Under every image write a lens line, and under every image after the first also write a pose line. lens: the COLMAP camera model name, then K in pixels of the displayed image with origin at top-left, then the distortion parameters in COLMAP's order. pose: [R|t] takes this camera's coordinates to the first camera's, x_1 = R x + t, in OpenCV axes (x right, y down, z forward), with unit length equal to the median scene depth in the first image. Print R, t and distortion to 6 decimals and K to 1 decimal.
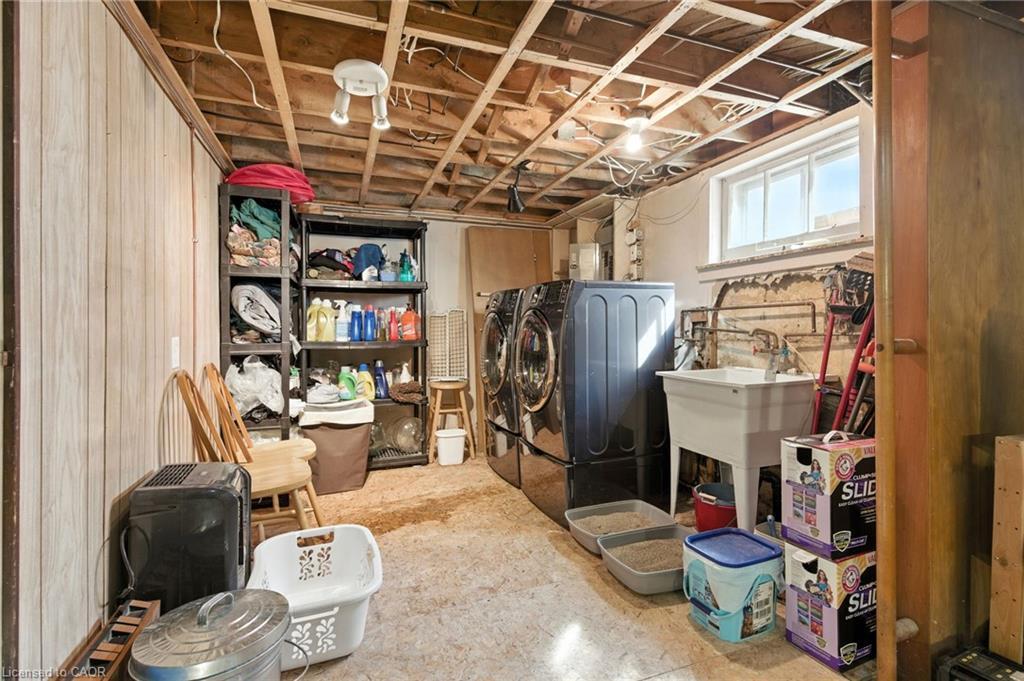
lens RADIAL K [[475.2, 0, 511.9], [0, 475.2, 331.7], [0, 0, 1]] dist [0.009416, -0.001062]
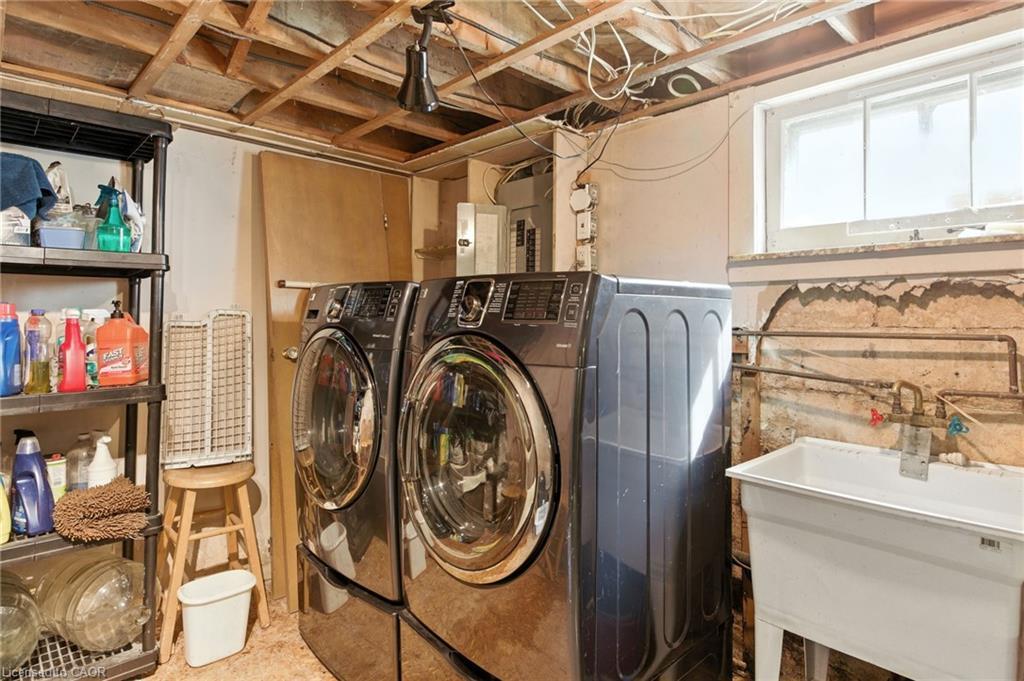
lens RADIAL K [[571.2, 0, 510.8], [0, 571.2, 304.5], [0, 0, 1]] dist [0.001494, -0.000350]
pose [[0.921002, 0.023452, 0.388851, -0.093236], [-0.010454, 0.999315, -0.035507, -0.043738], [-0.389417, 0.028637, 0.920616, 0.395408]]
